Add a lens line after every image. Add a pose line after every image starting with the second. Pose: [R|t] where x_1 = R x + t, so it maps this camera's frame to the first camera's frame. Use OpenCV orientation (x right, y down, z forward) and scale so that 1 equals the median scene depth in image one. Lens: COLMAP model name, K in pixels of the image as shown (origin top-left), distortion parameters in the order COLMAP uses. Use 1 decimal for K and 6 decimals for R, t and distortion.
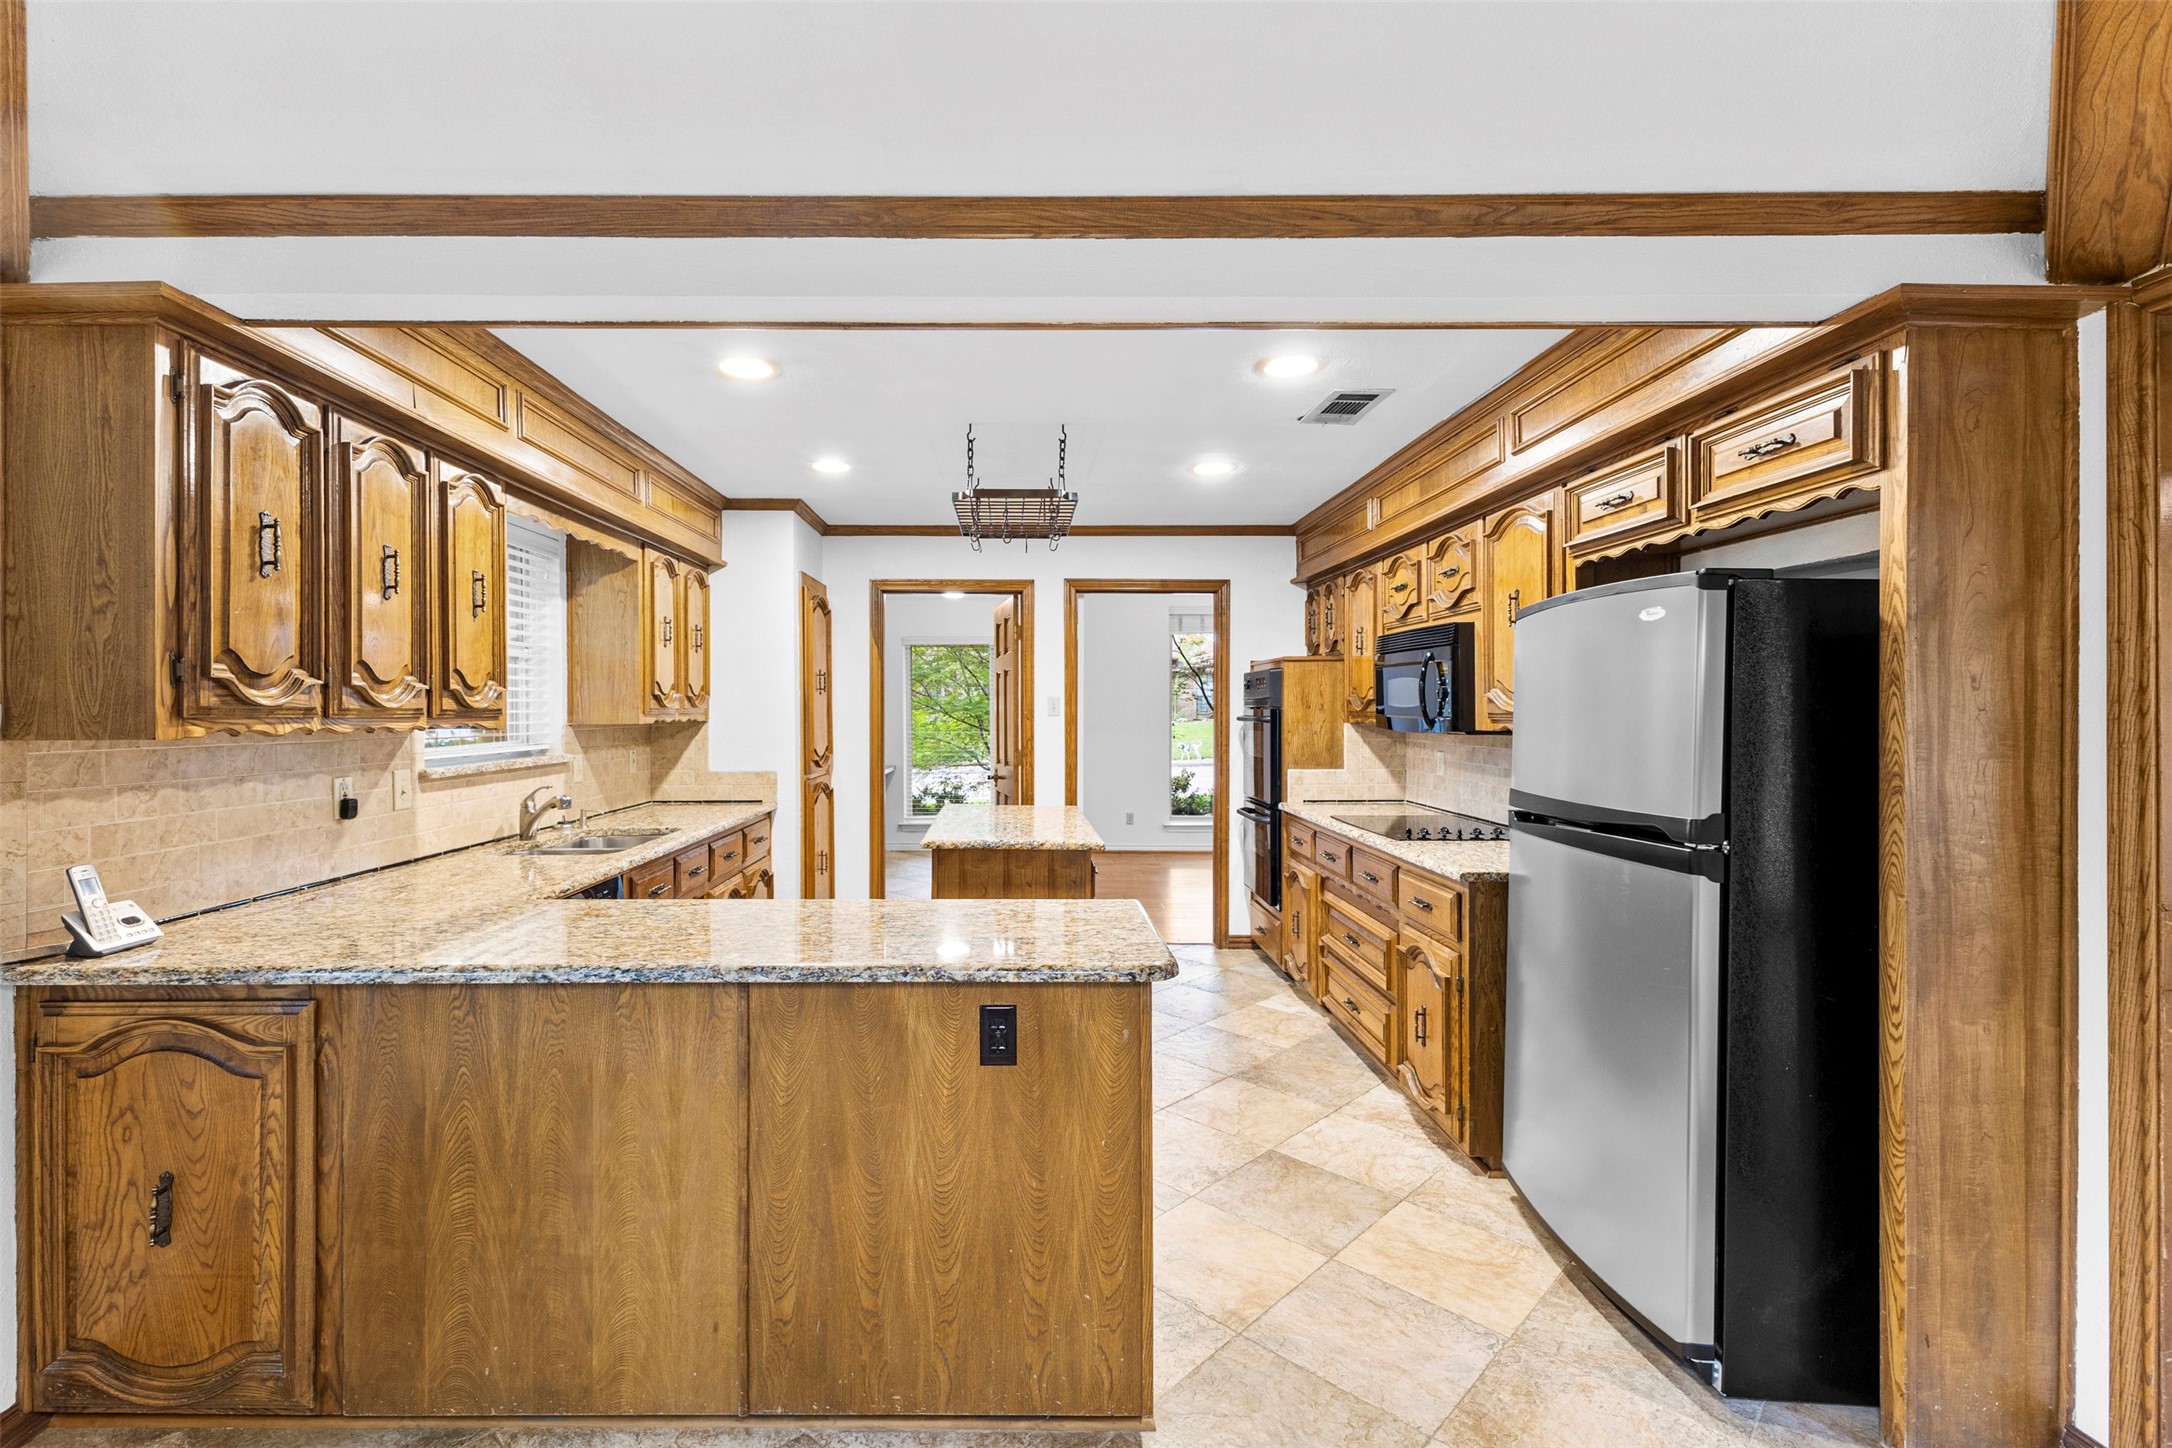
lens RADIAL K [[970.4, 0, 1019.8], [0, 970.4, 710.6], [0, 0, 1]] dist [0.010667, -0.000164]
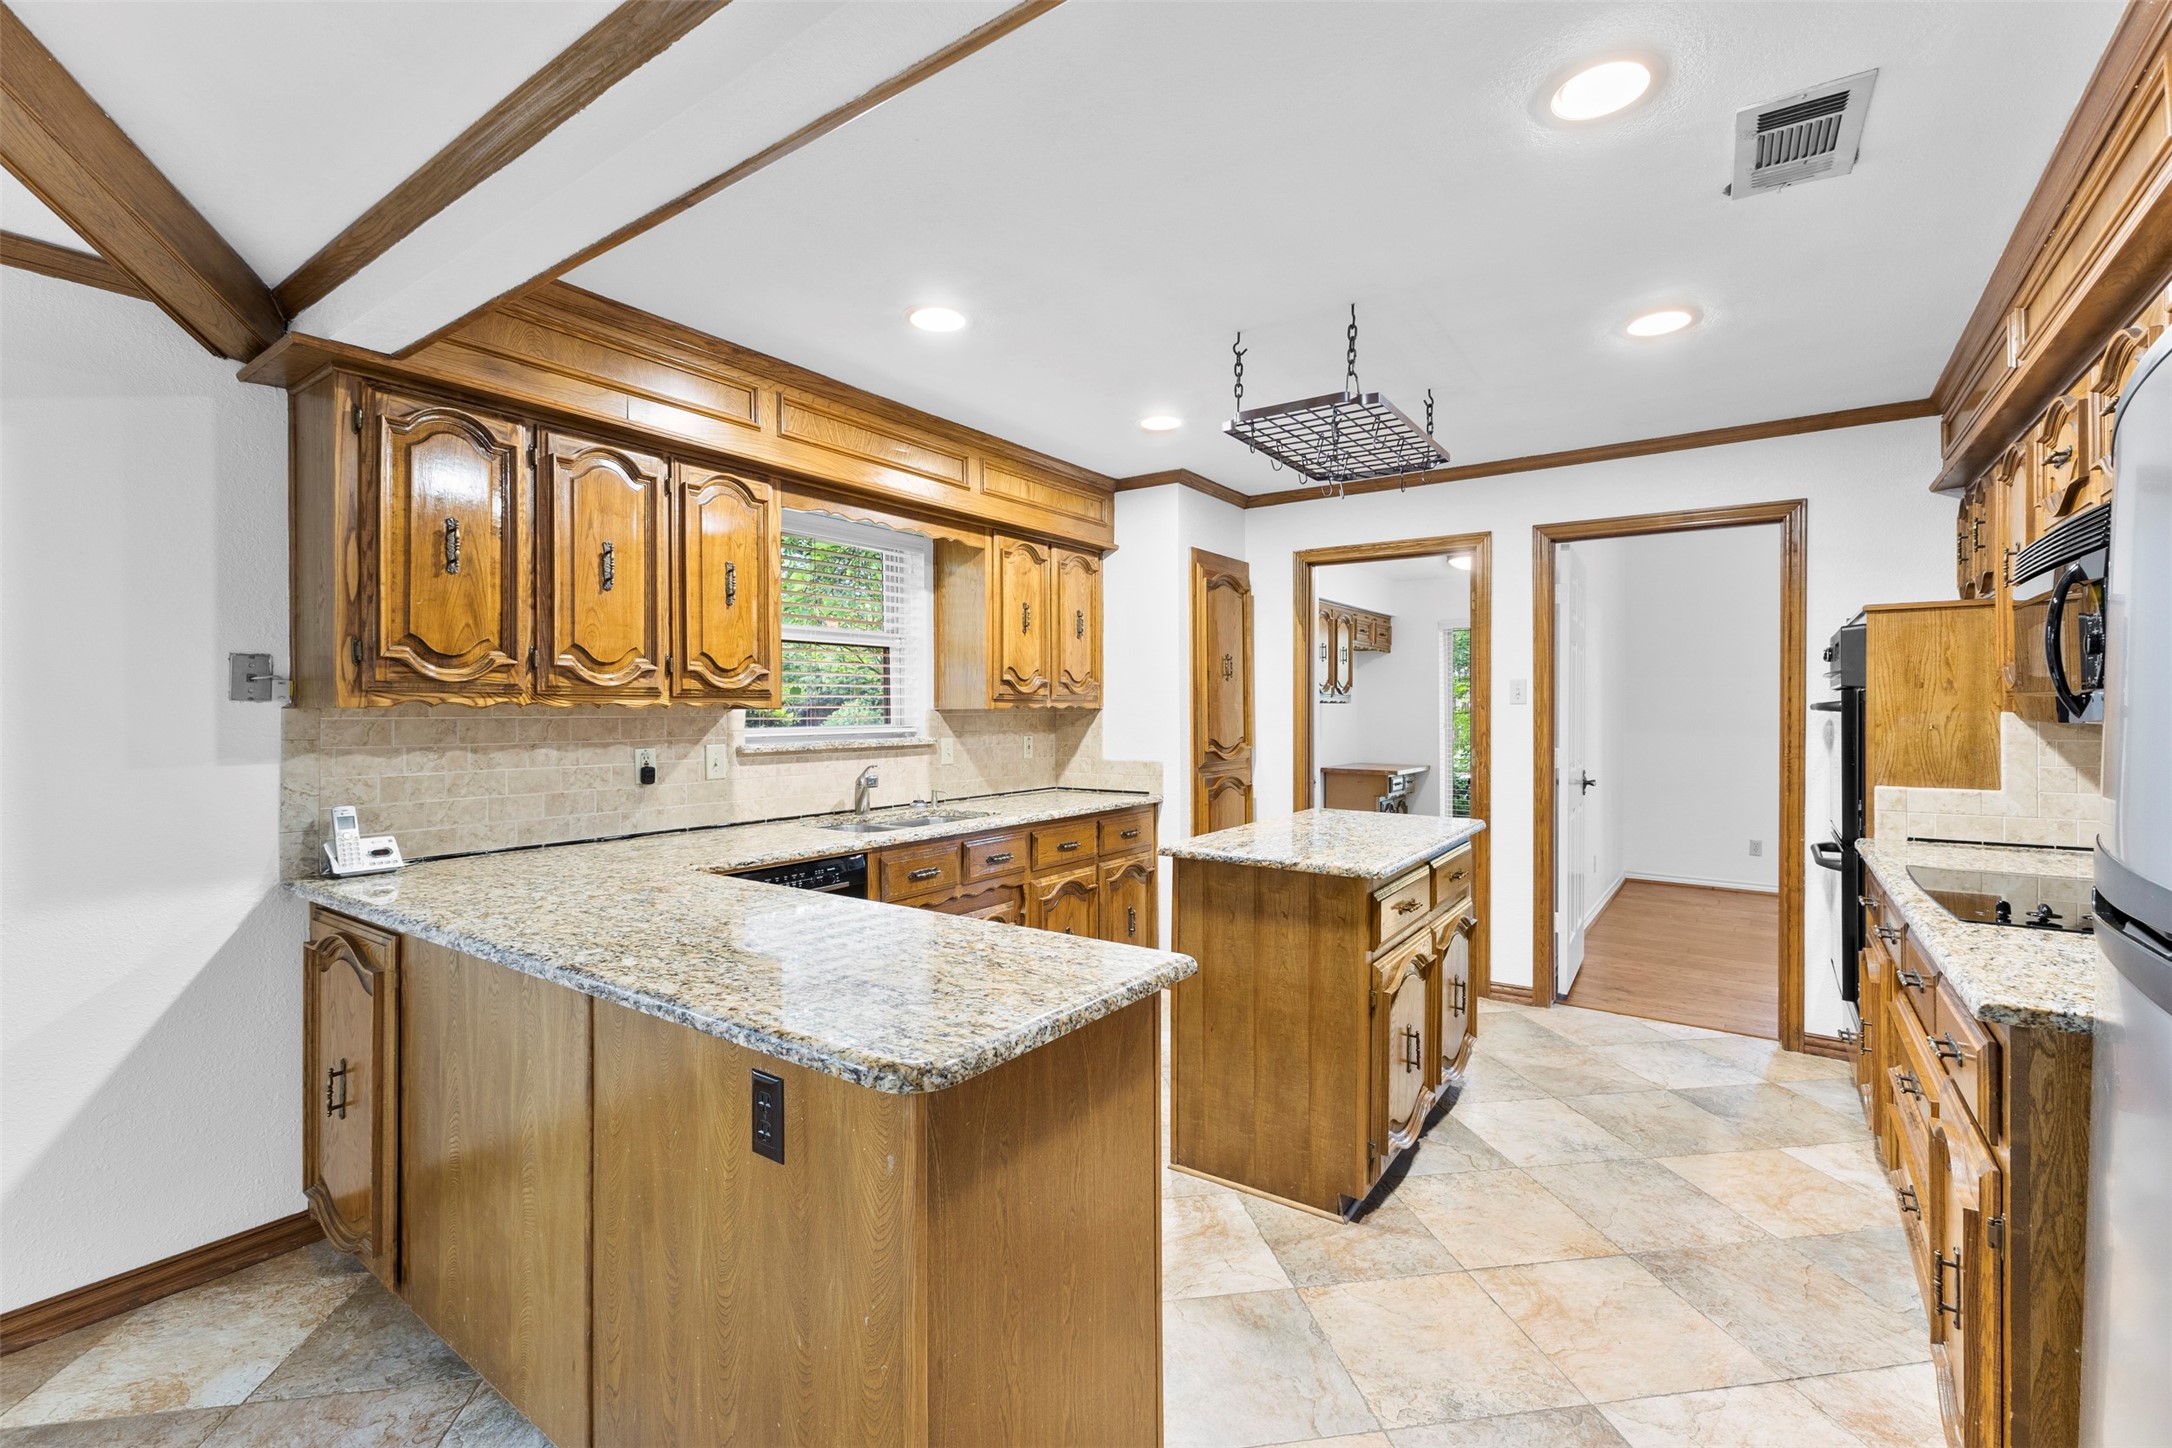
lens RADIAL K [[939.9, 0, 1081.6], [0, 939.9, 711.3], [0, 0, 1]] dist [0.013014, 0.000187]
pose [[0.816218, 0.001071, -0.577743, 0.433267], [-0.000431, 0.999999, 0.001245, 0.024870], [0.577744, -0.000767, 0.816218, 0.427044]]
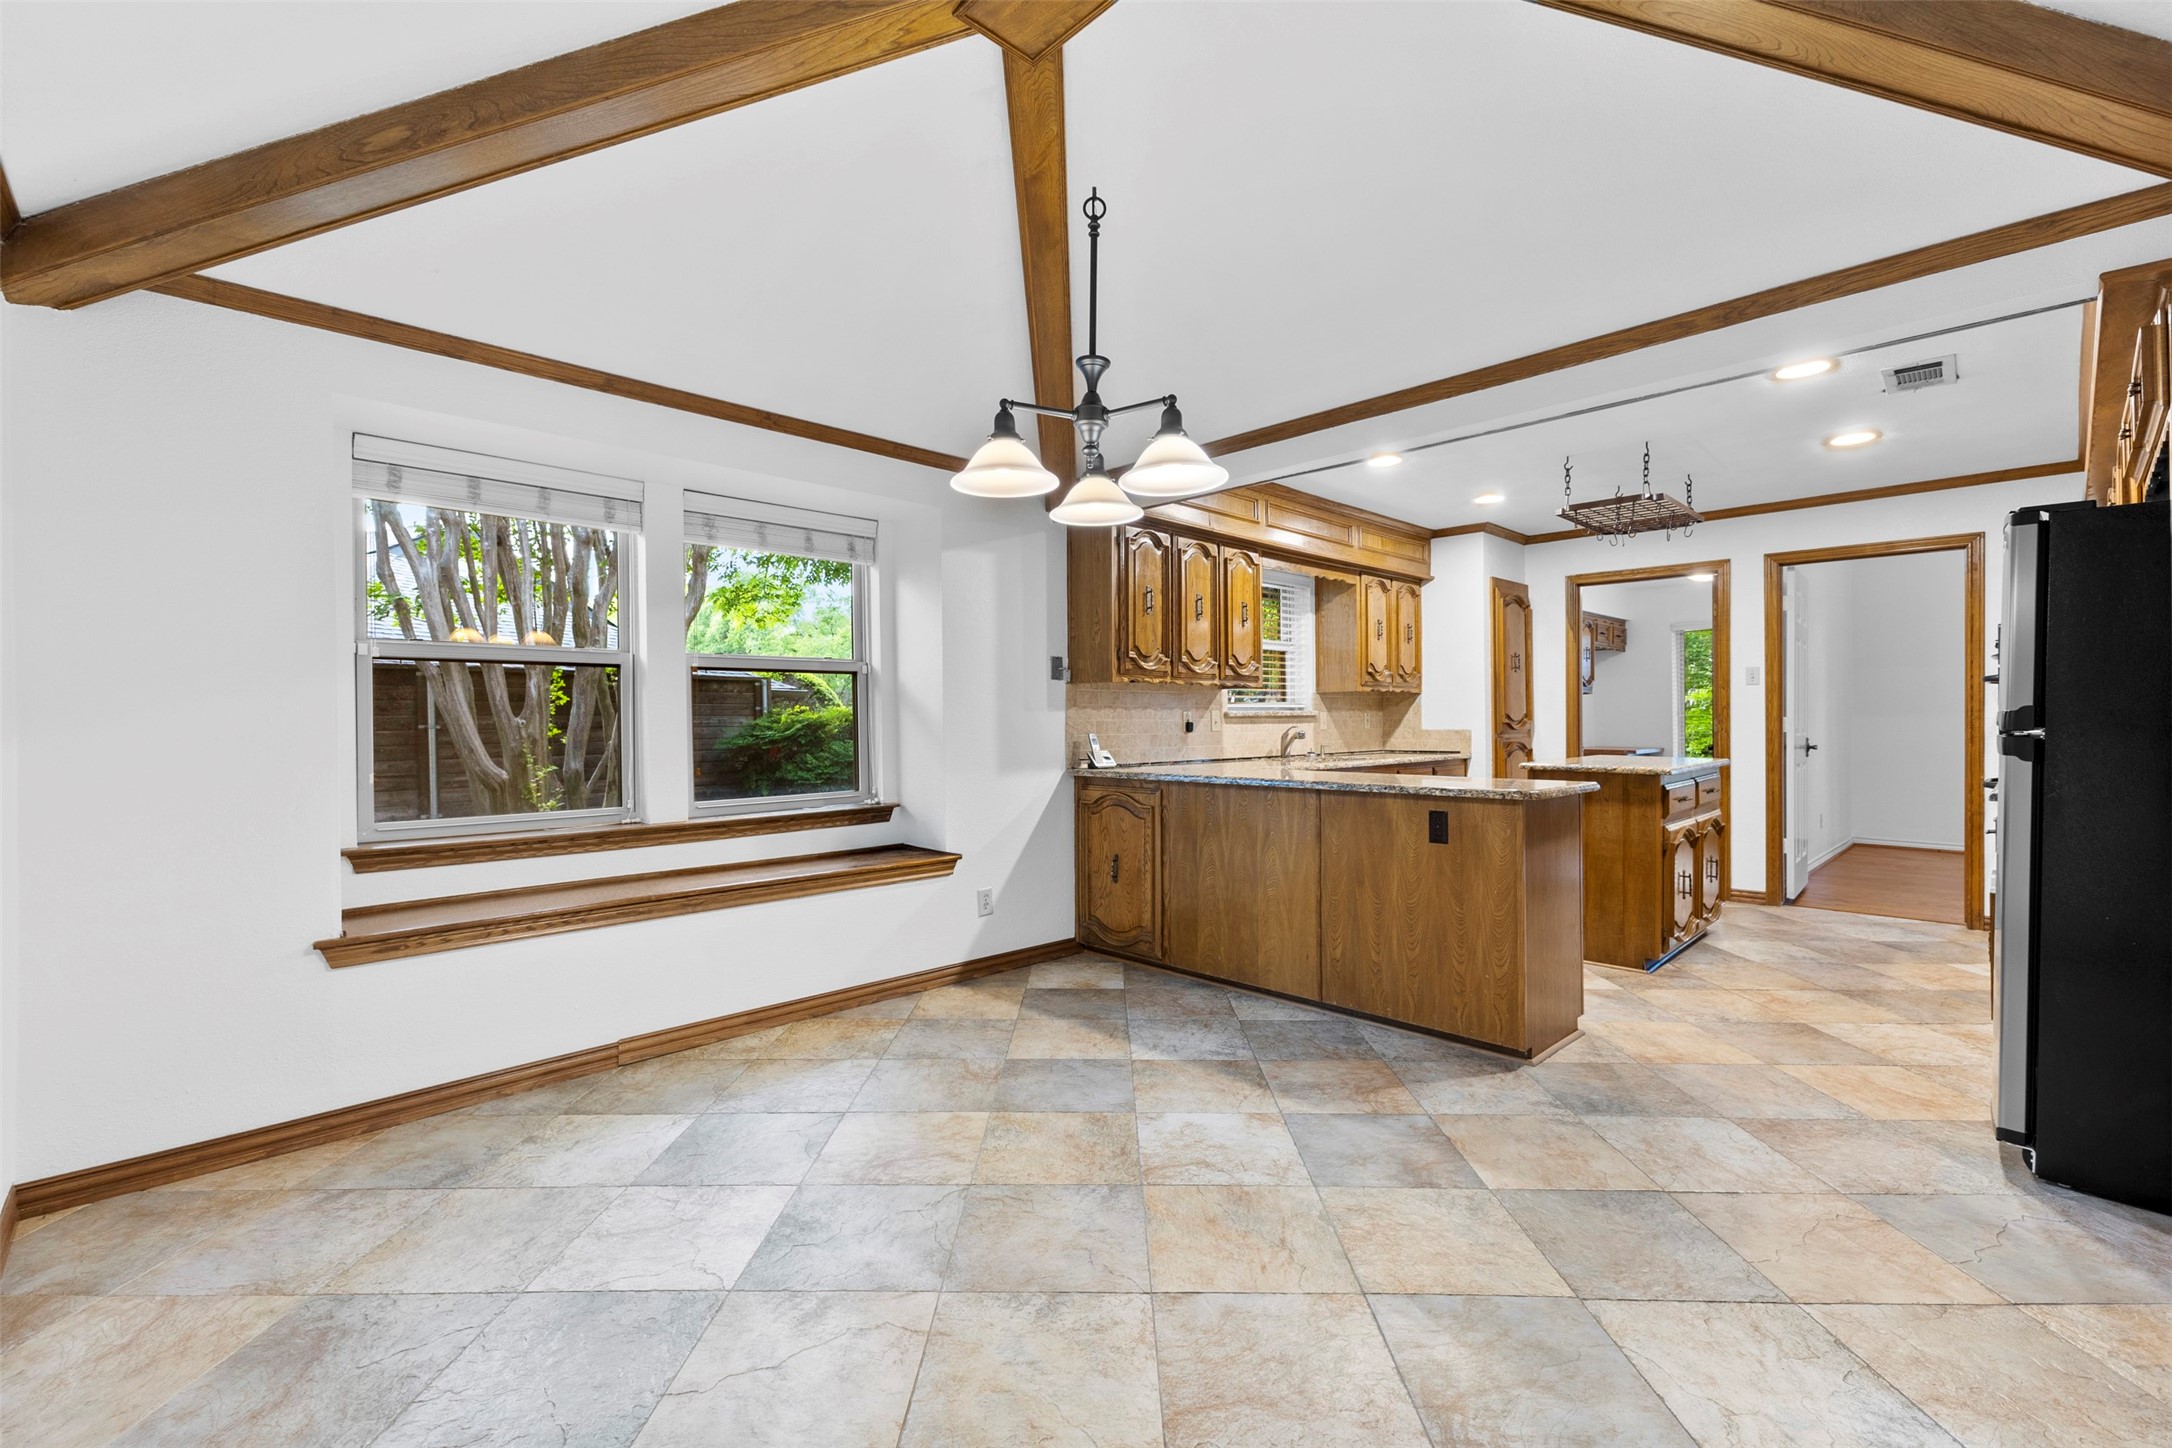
lens RADIAL K [[936.2, 0, 1088.1], [0, 936.2, 718.9], [0, 0, 1]] dist [0.013150, 0.000349]
pose [[0.705120, -0.003242, -0.709081, 0.590654], [0.003451, 0.999993, -0.001140, 0.096301], [0.709080, -0.001643, 0.705126, -0.561751]]
